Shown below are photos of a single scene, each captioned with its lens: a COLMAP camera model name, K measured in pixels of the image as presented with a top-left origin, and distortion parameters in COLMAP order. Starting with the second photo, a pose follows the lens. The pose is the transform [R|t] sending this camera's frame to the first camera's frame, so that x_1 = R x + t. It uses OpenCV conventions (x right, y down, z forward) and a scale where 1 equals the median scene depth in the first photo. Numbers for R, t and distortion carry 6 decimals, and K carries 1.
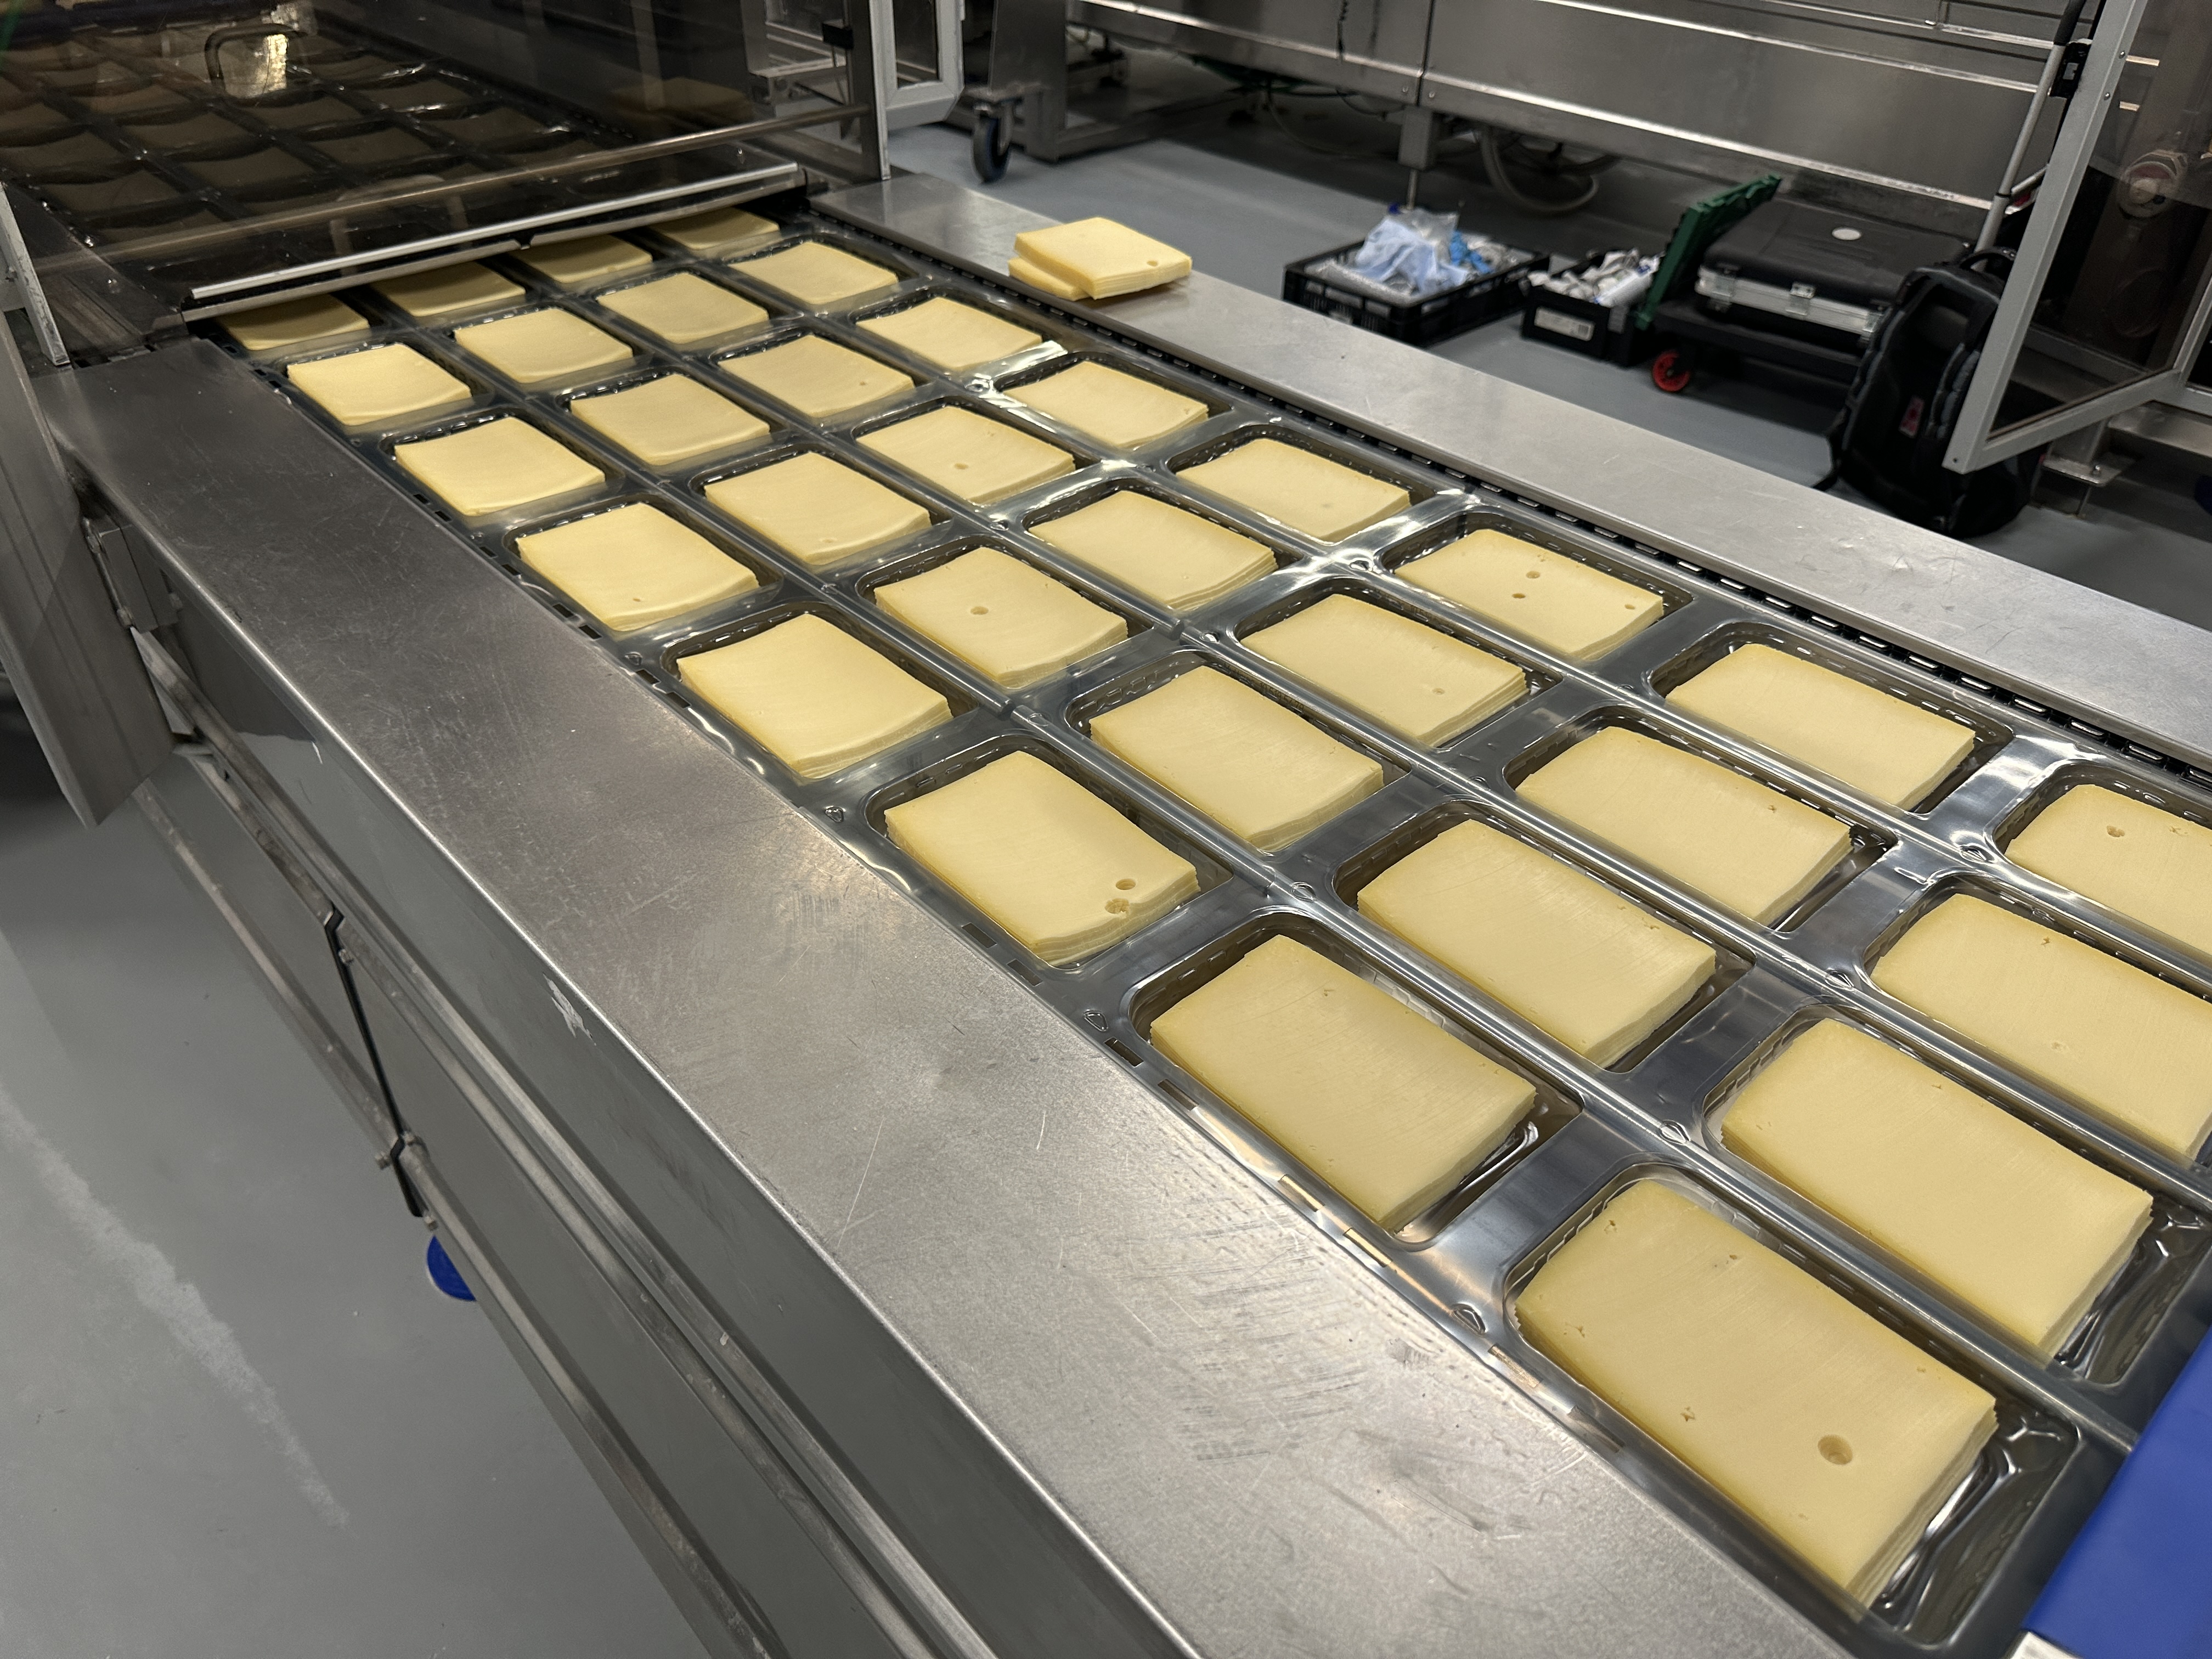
lens RADIAL K [[1561.5, 0, 1114.9], [0, 1561.5, 823.0], [0, 0, 1]] dist [0.057419, -0.072508]
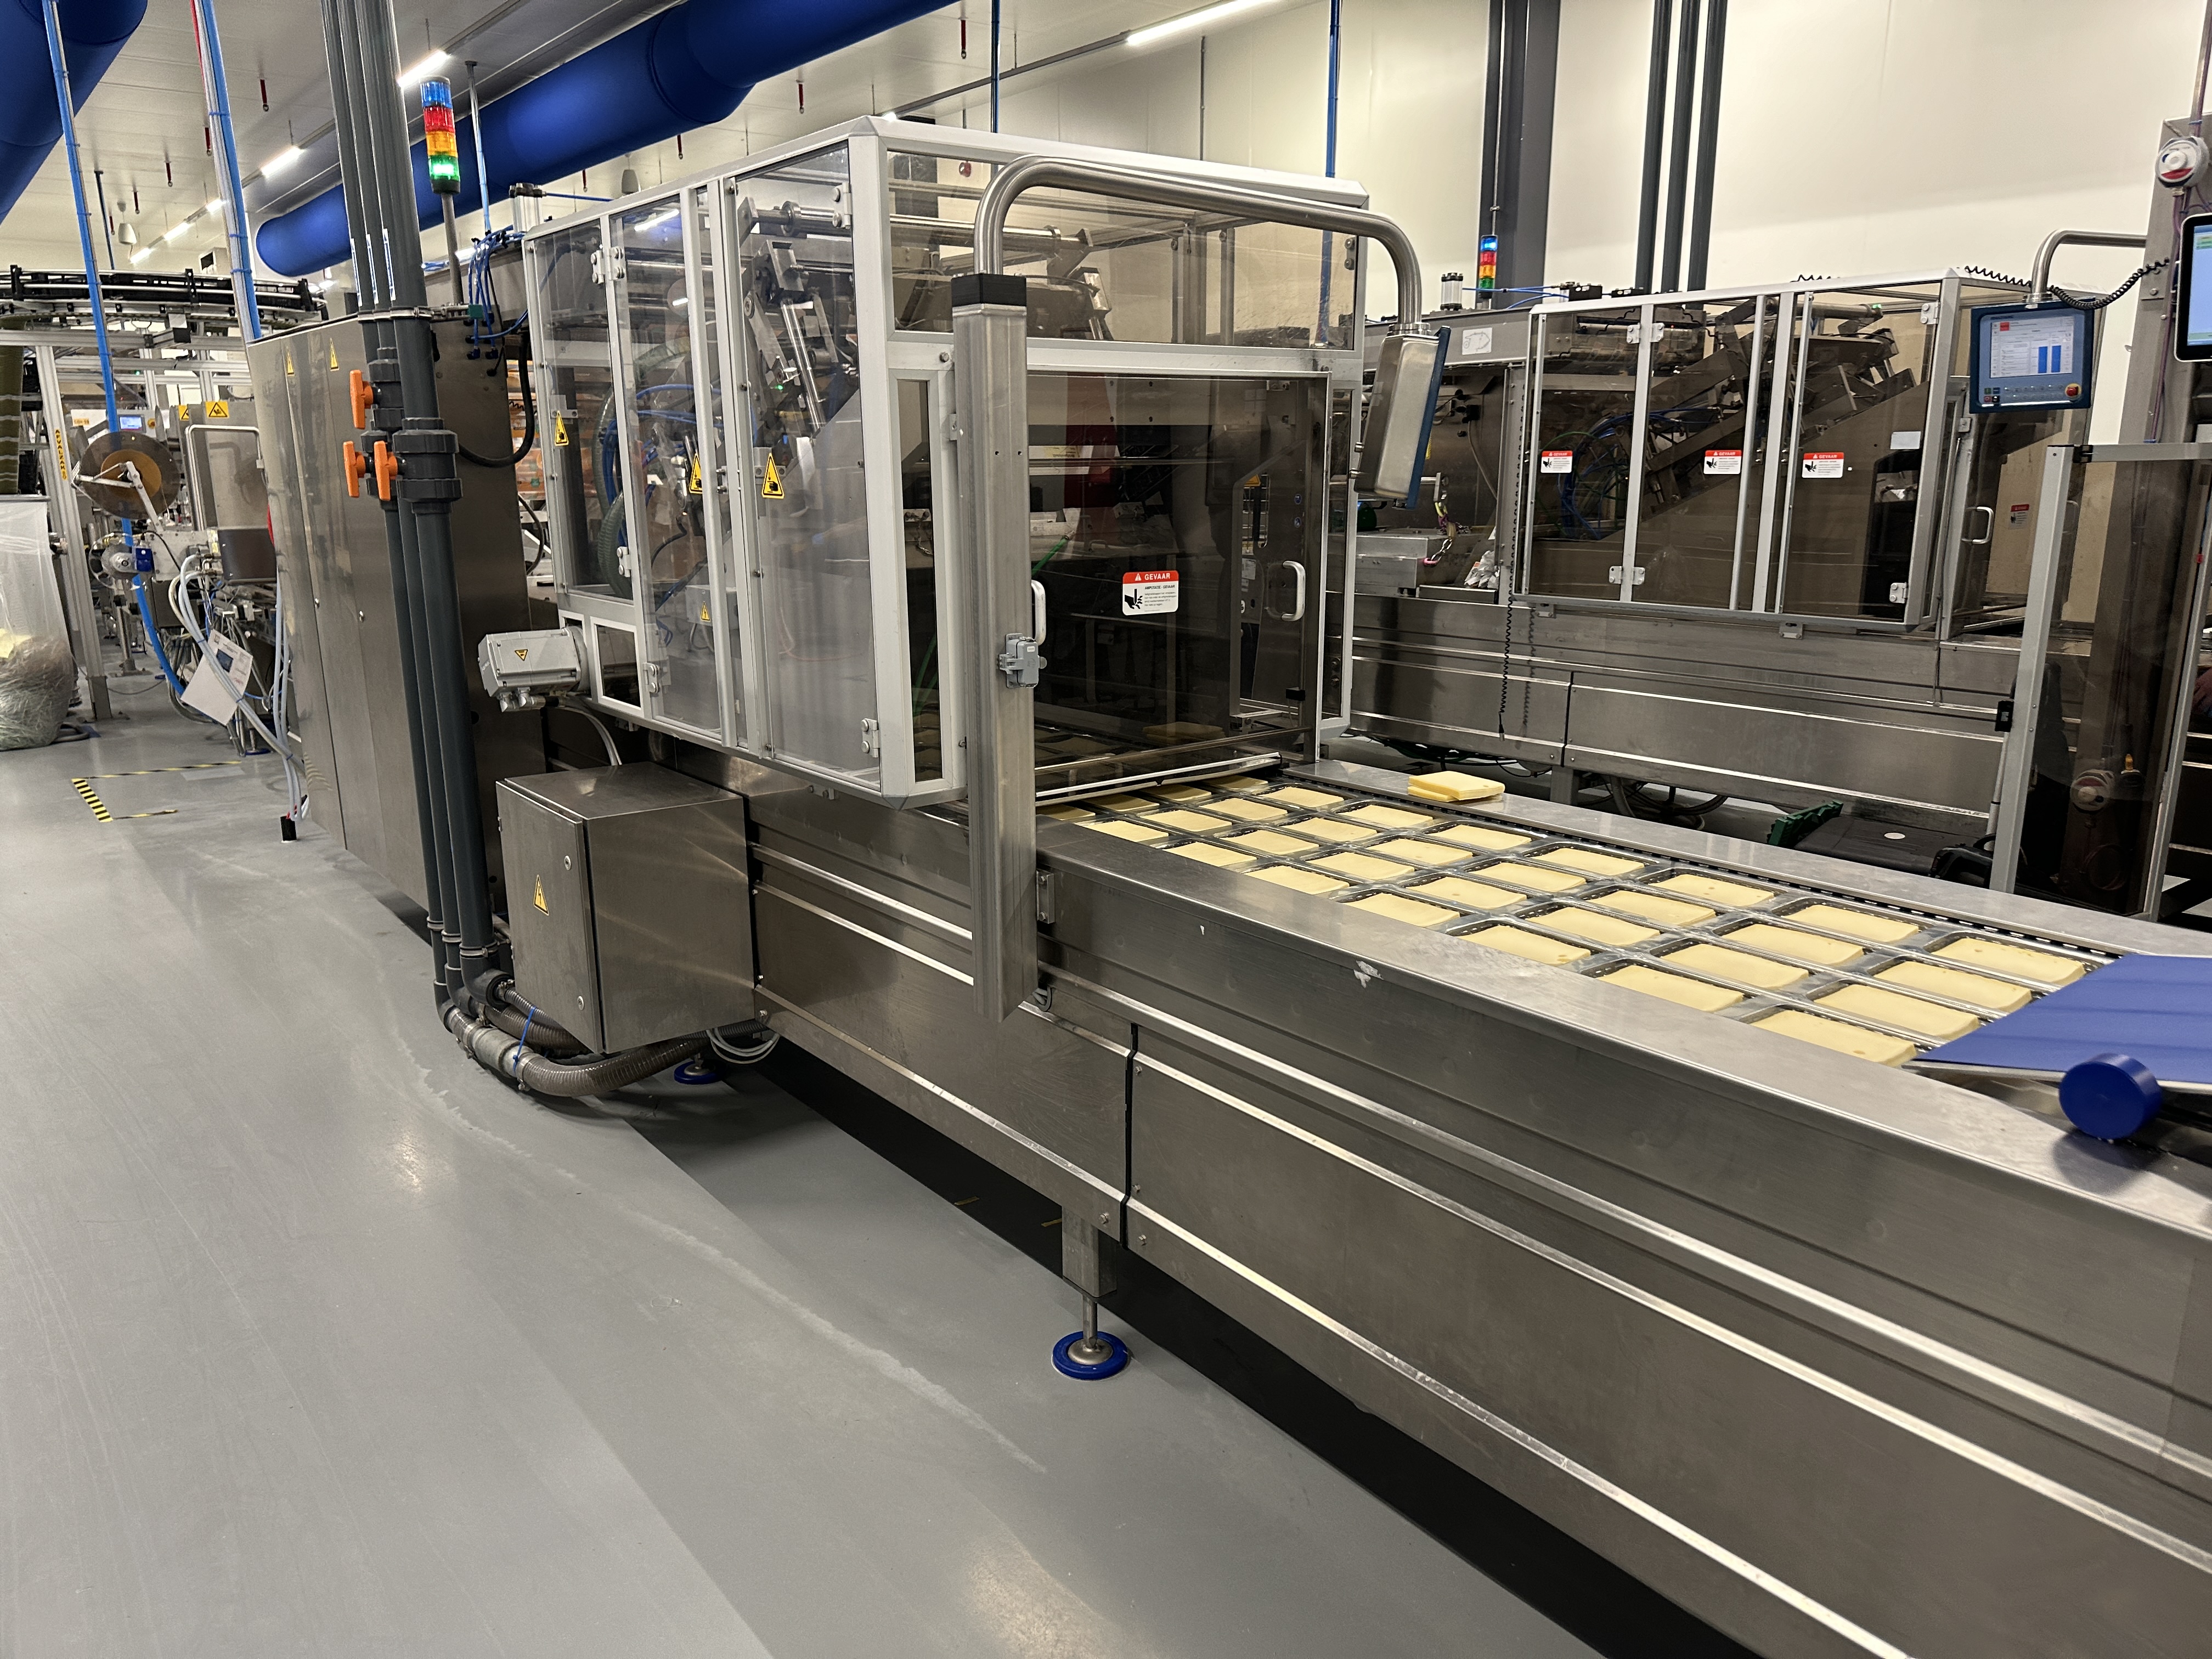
lens RADIAL K [[1536.8, 0, 1091.9], [0, 1536.8, 825.3], [0, 0, 1]] dist [0.129965, -0.238763]
pose [[0.995606, -0.003164, -0.093584, -0.236448], [-0.035042, 0.914214, -0.403714, 0.407942], [0.086833, 0.405220, 0.910086, -0.662447]]
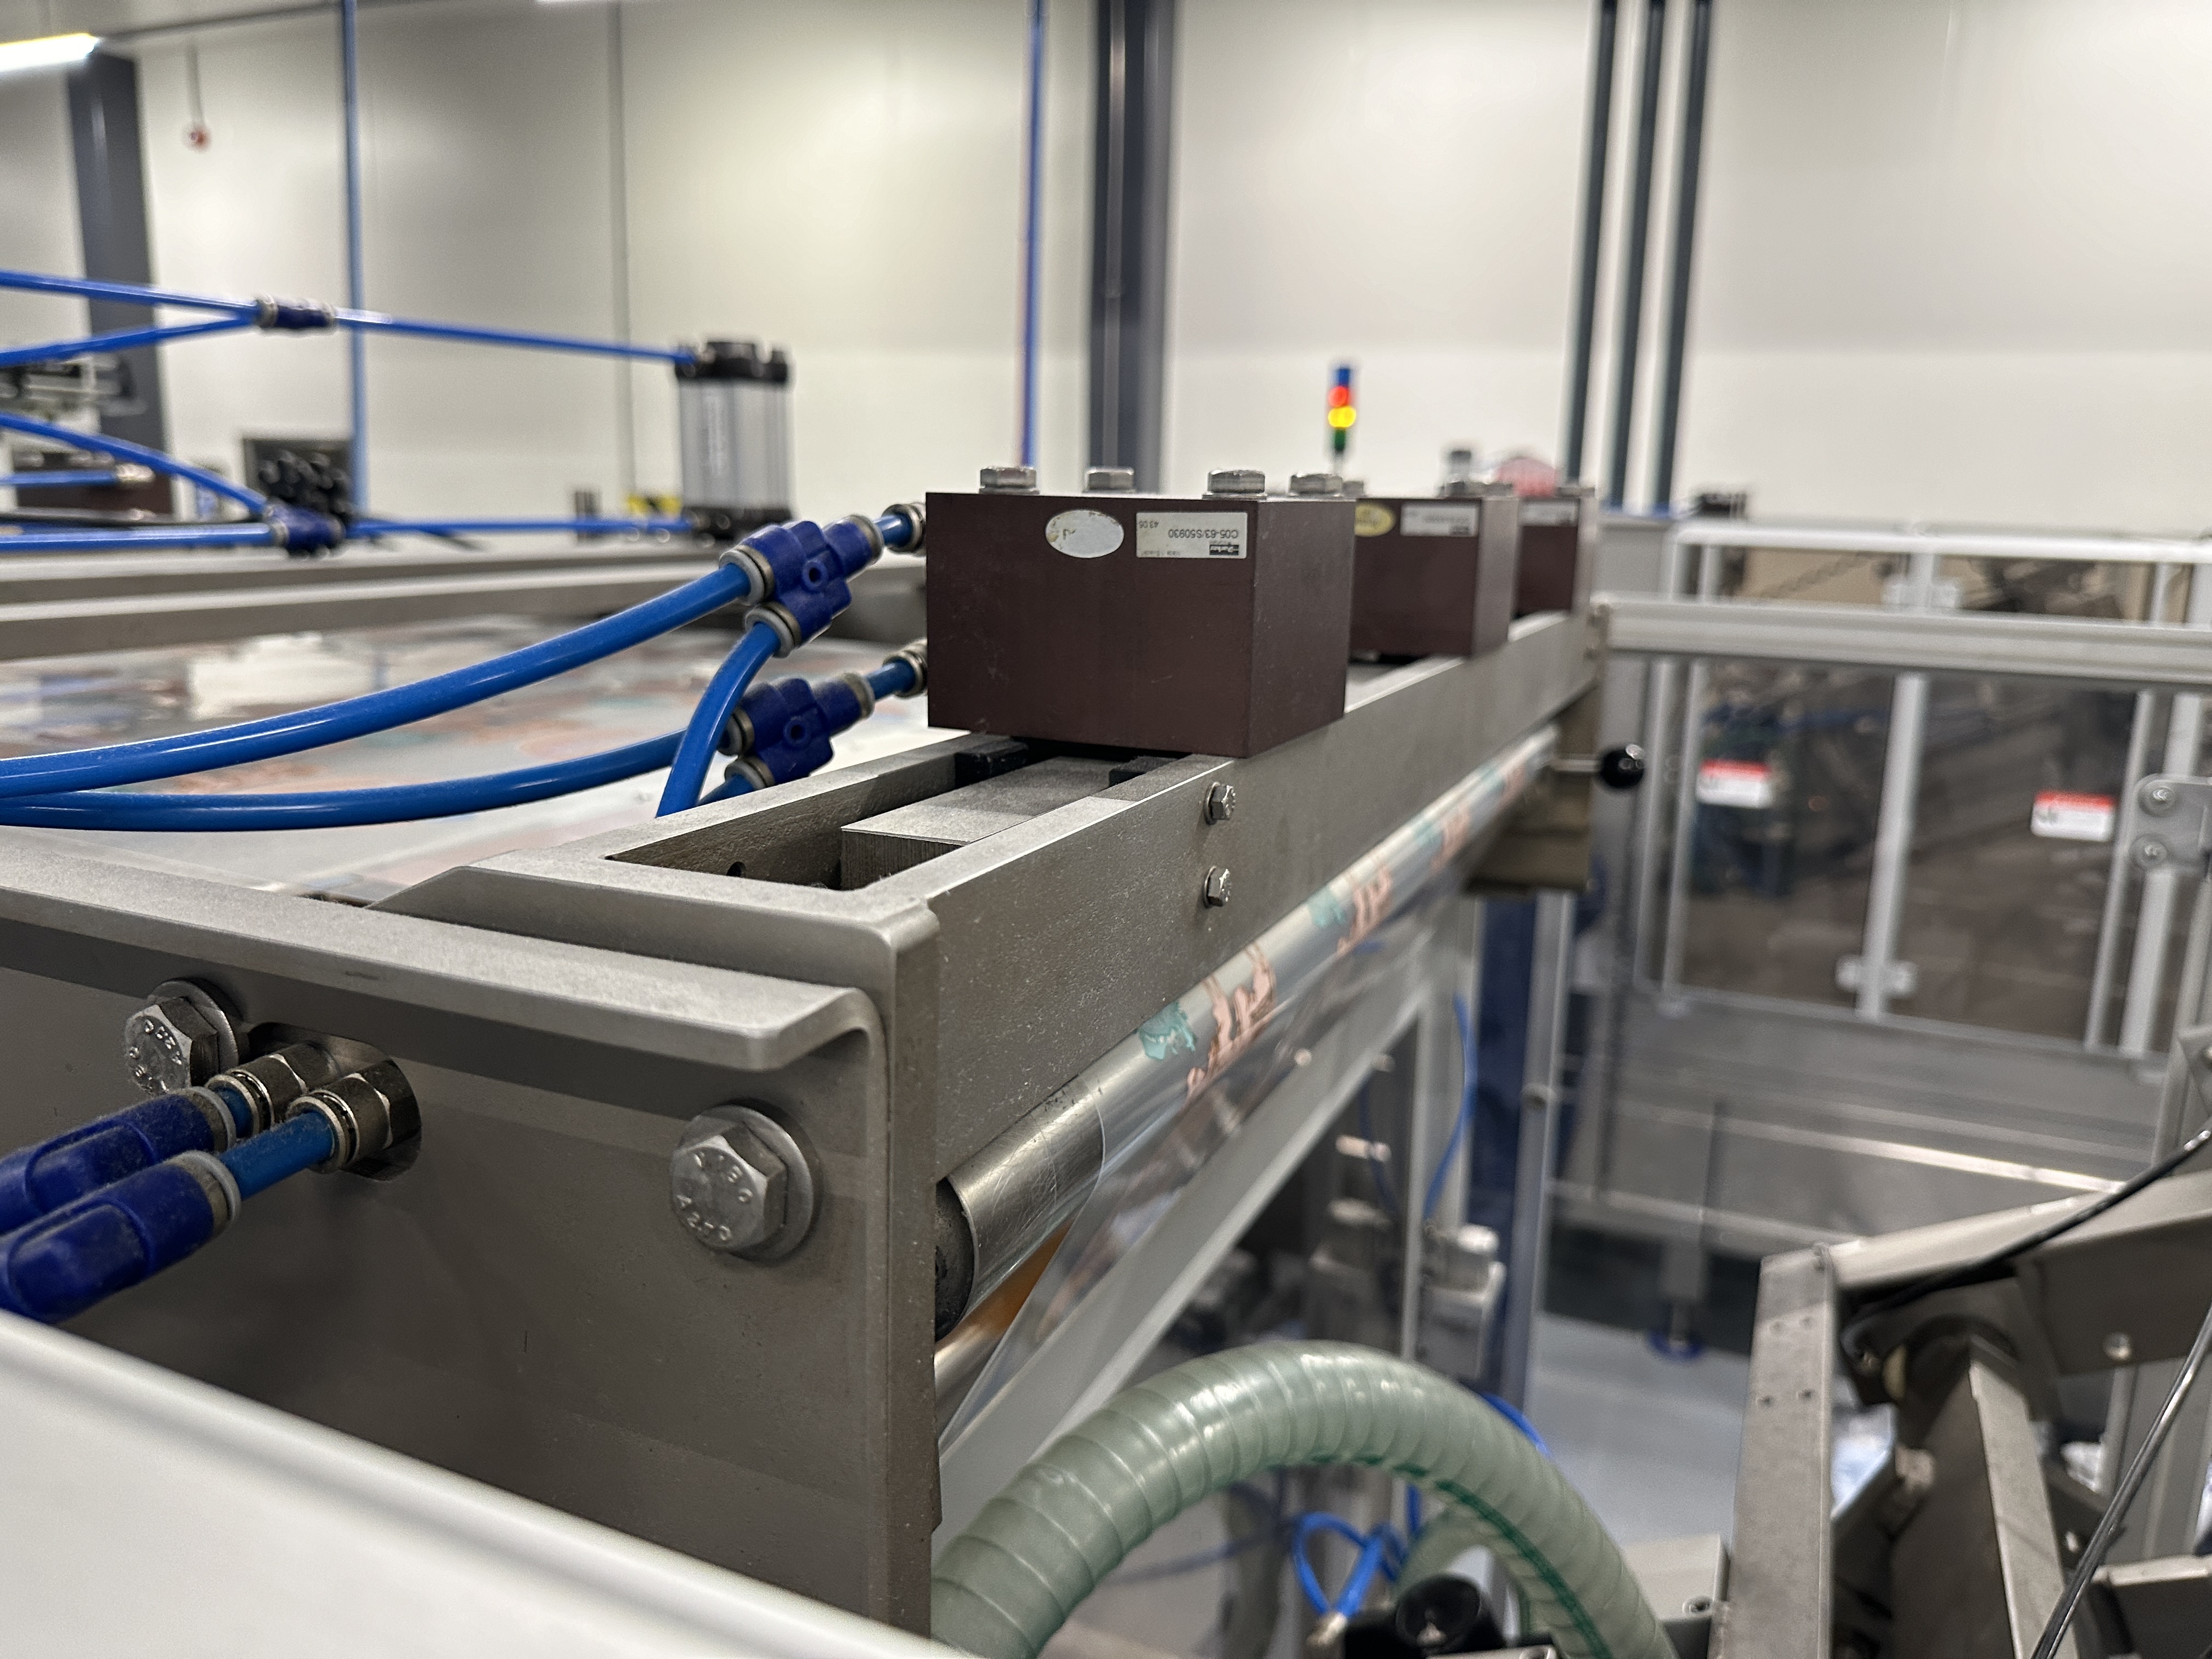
lens RADIAL K [[1605.3, 0, 1108.0], [0, 1605.3, 797.9], [0, 0, 1]] dist [0.005406, -0.066144]
pose [[0.915497, -0.072904, 0.395663, -1.095079], [0.236718, 0.892810, -0.383217, -1.044183], [-0.325314, 0.444494, 0.834623, 0.672367]]
